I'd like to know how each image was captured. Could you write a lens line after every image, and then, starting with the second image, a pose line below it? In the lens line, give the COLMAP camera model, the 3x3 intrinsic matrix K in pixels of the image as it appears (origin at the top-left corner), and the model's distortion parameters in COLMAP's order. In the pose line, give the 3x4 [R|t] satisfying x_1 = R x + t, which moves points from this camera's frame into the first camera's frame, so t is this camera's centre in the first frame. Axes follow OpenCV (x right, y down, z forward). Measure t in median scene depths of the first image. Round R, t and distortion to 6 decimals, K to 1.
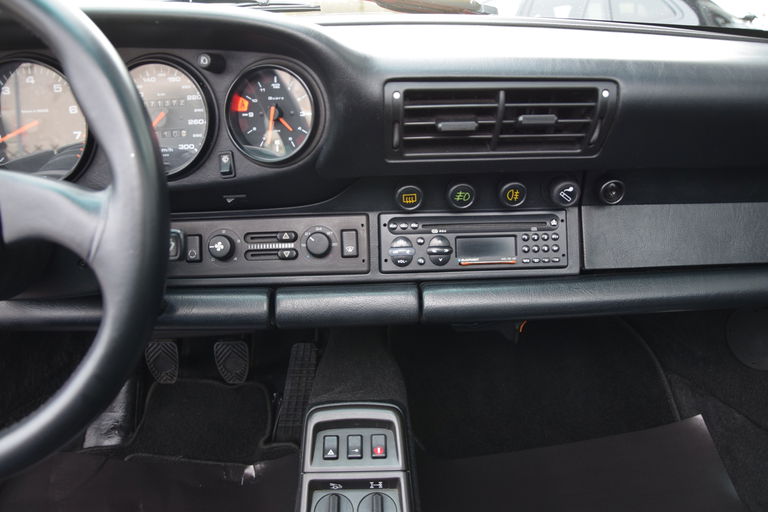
lens RADIAL K [[592.6, 0, 384.0], [0, 592.6, 256.0], [0, 0, 1]] dist [-0.170555, 0.112461]
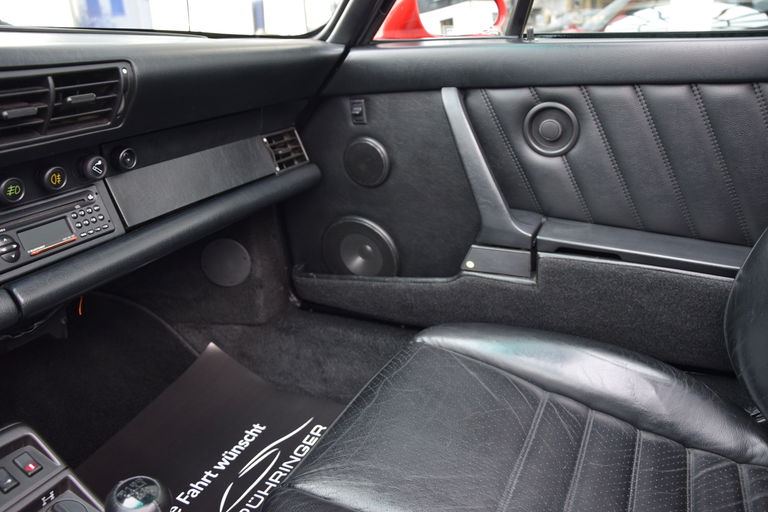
lens RADIAL K [[592.6, 0, 384.0], [0, 592.6, 256.0], [0, 0, 1]] dist [-0.170555, 0.112461]
pose [[0.460240, -0.308678, 0.832404, -0.410187], [0.356390, 0.922983, 0.145218, 0.092128], [-0.813121, 0.229825, 0.534804, -0.037393]]
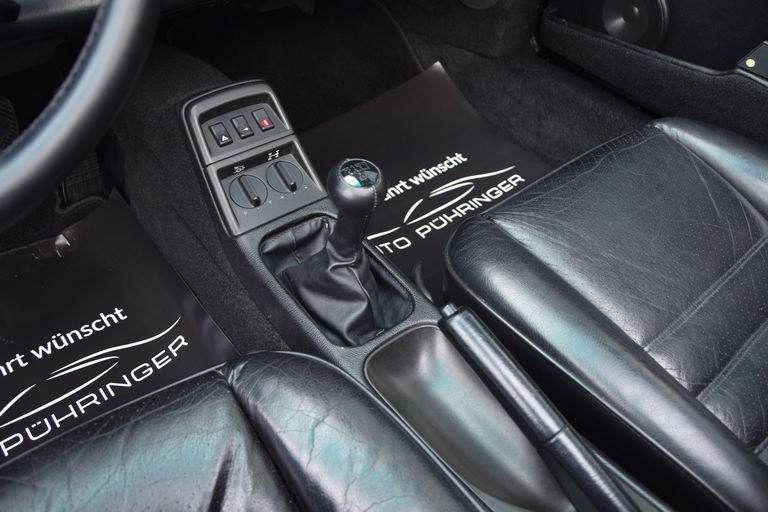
lens RADIAL K [[592.6, 0, 384.0], [0, 592.6, 256.0], [0, 0, 1]] dist [-0.170555, 0.112461]
pose [[0.789422, -0.380716, 0.481526, -0.445119], [0.148599, 0.879627, 0.451856, 0.110170], [-0.595593, -0.285151, 0.750972, 0.036190]]
